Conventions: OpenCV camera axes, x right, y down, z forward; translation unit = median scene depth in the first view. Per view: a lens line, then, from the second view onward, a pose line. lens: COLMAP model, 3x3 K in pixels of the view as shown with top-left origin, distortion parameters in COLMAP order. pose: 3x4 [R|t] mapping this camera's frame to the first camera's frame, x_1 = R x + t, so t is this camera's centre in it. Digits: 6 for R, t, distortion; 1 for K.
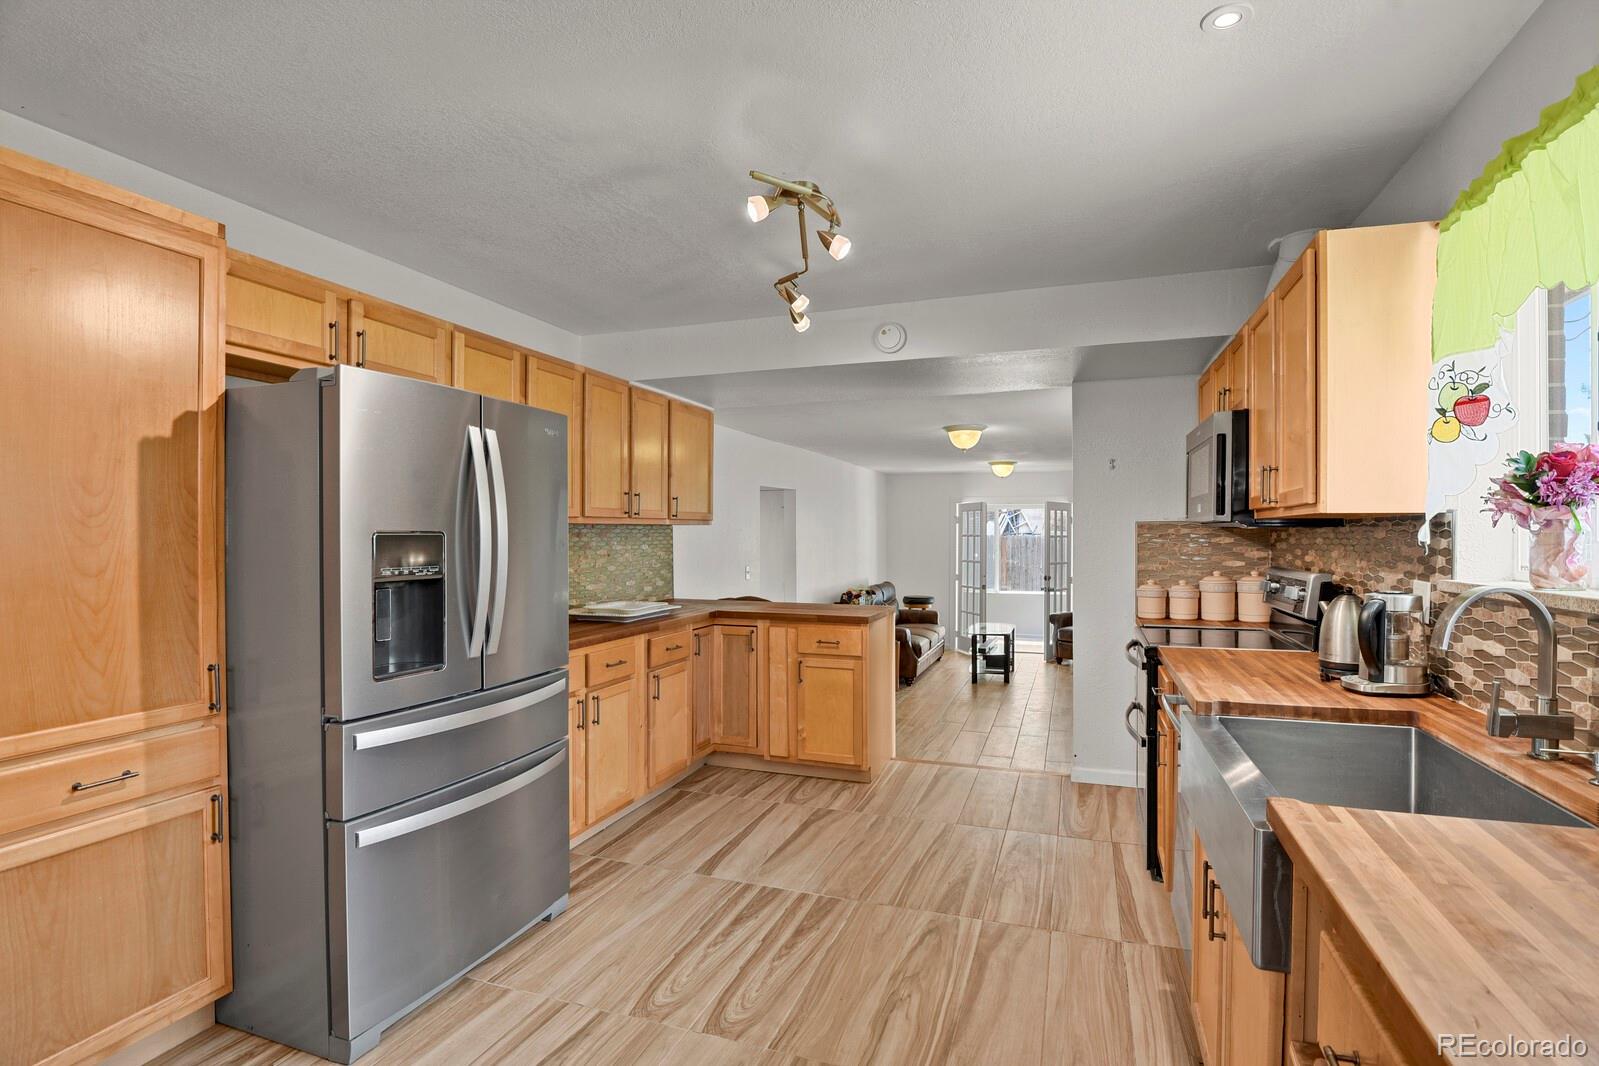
lens RADIAL K [[788.8, 0, 799.5], [0, 788.8, 533.0], [0, 0, 1]] dist [-0.001078, -0.000168]
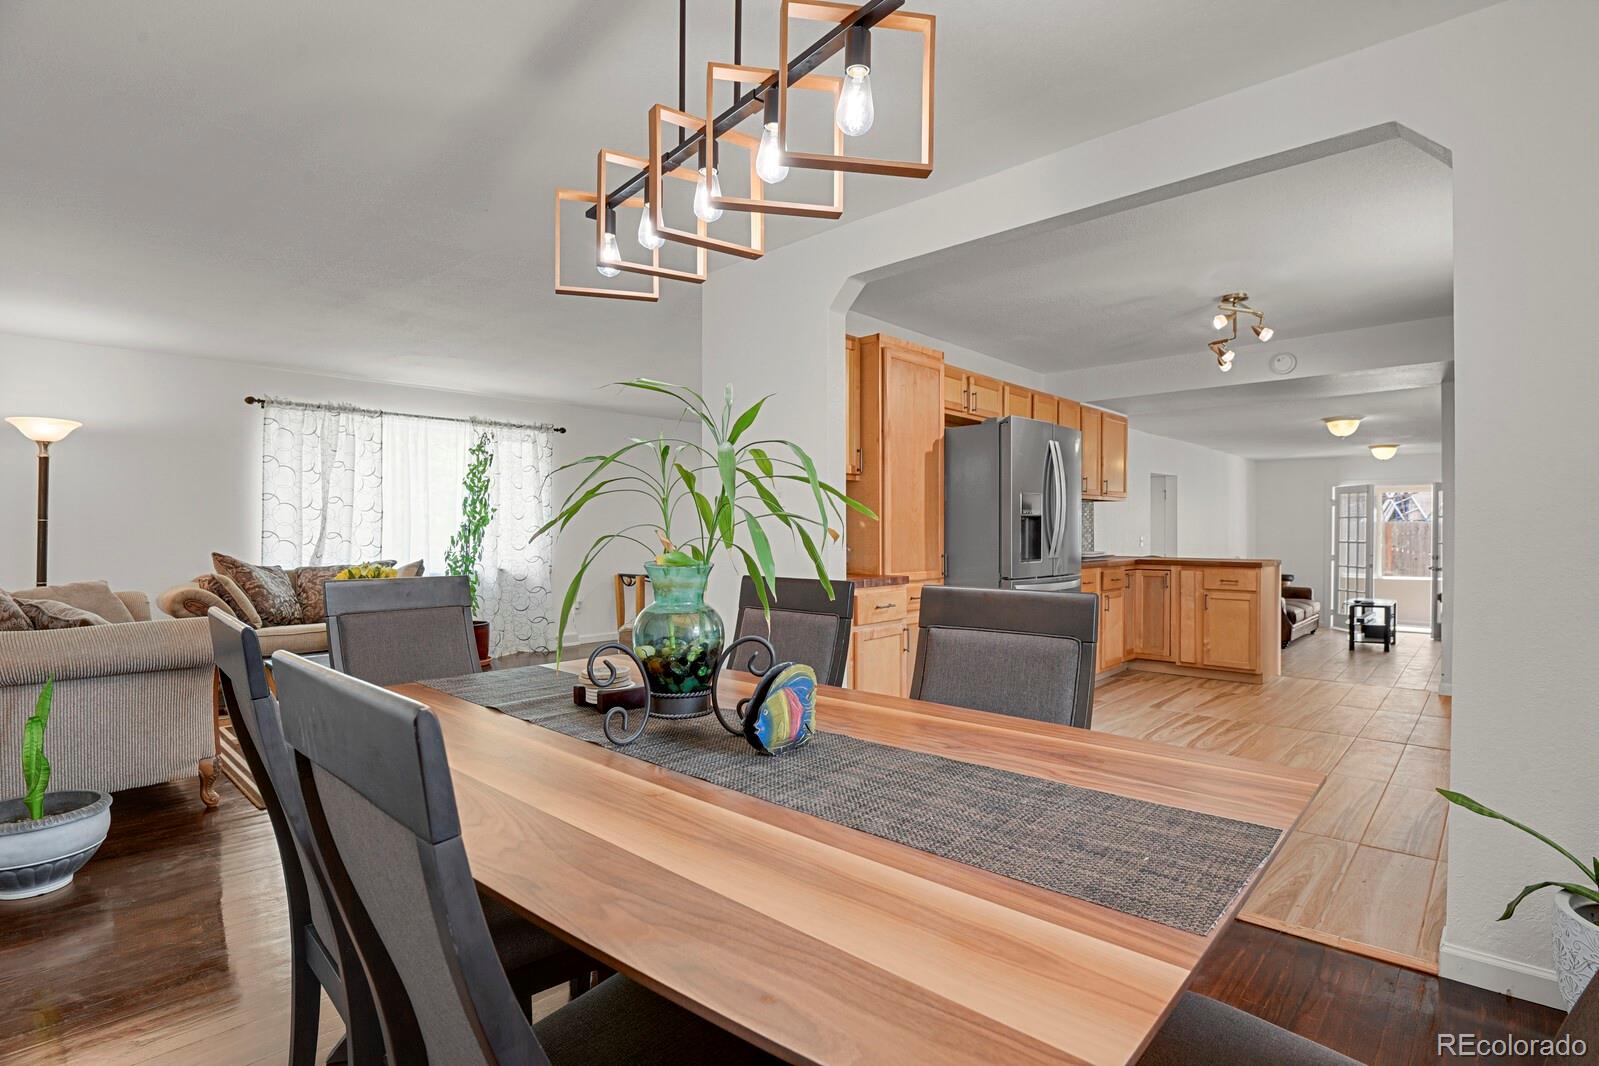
lens RADIAL K [[792.9, 0, 790.1], [0, 792.9, 534.5], [0, 0, 1]] dist [-0.020992, -0.007812]
pose [[0.918878, 0.002097, -0.394537, -0.120446], [0.000361, 0.999981, 0.006154, 0.044944], [0.394542, -0.005797, 0.918860, -0.549874]]
